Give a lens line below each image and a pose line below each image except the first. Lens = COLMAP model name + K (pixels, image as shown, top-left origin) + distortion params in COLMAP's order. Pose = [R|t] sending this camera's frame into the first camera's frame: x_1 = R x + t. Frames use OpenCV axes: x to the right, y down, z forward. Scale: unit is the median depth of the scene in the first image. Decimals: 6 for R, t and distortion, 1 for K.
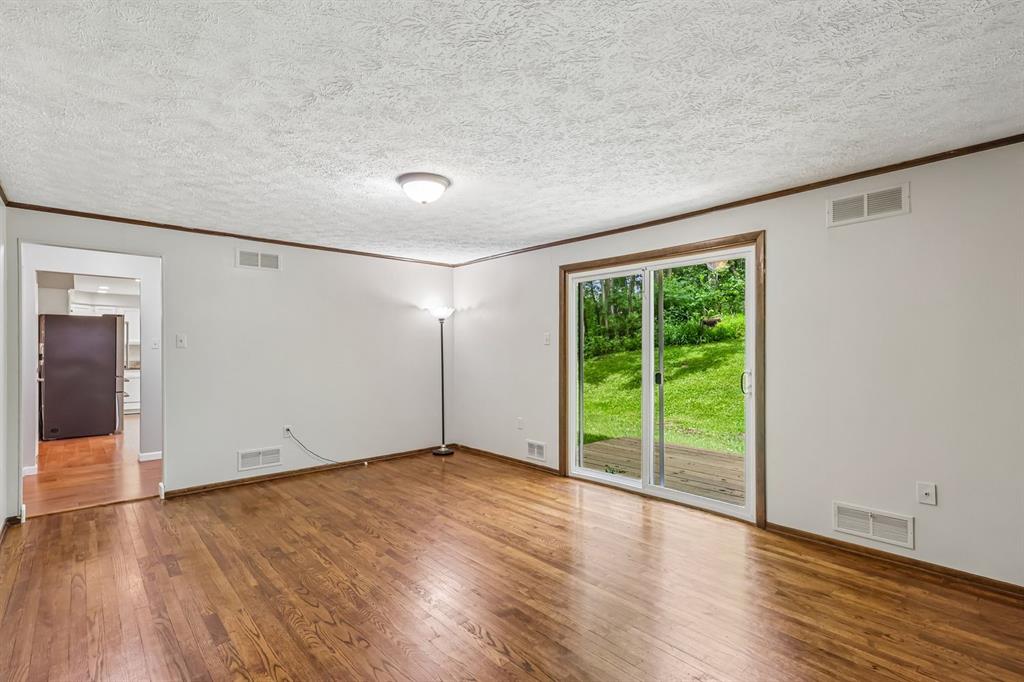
lens RADIAL K [[483.1, 0, 519.3], [0, 483.1, 349.7], [0, 0, 1]] dist [0.004820, 0.001148]
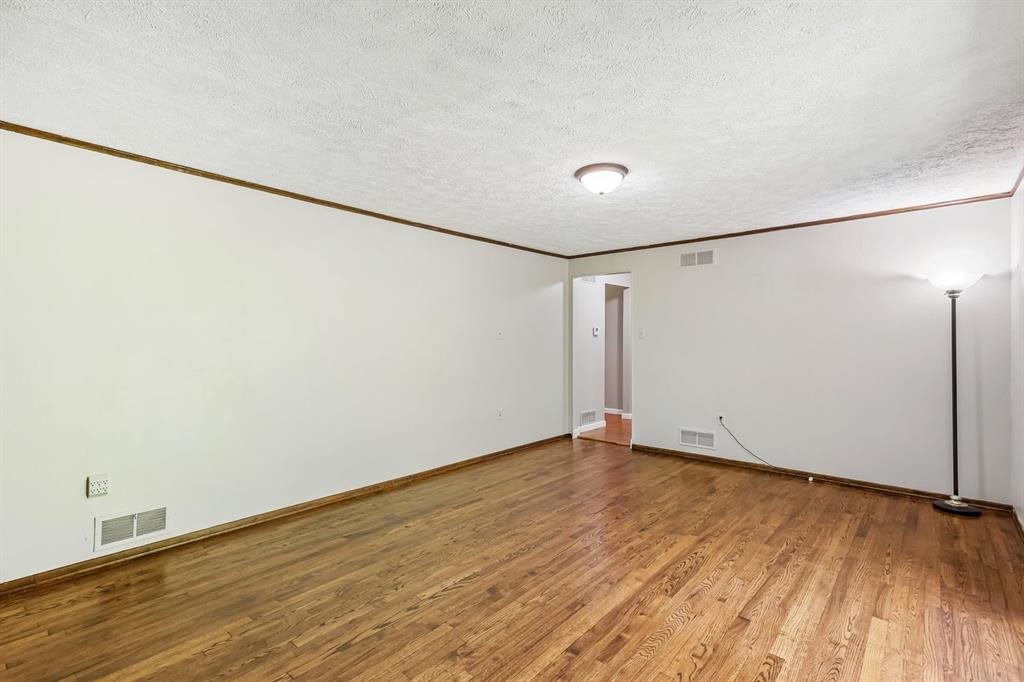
lens RADIAL K [[483.1, 0, 514.9], [0, 483.1, 333.6], [0, 0, 1]] dist [0.004820, 0.001148]
pose [[0.095463, -0.006993, -0.995408, 0.594585], [-0.005349, 0.999957, -0.007538, -0.003680], [0.995419, 0.006044, 0.095421, 0.548760]]
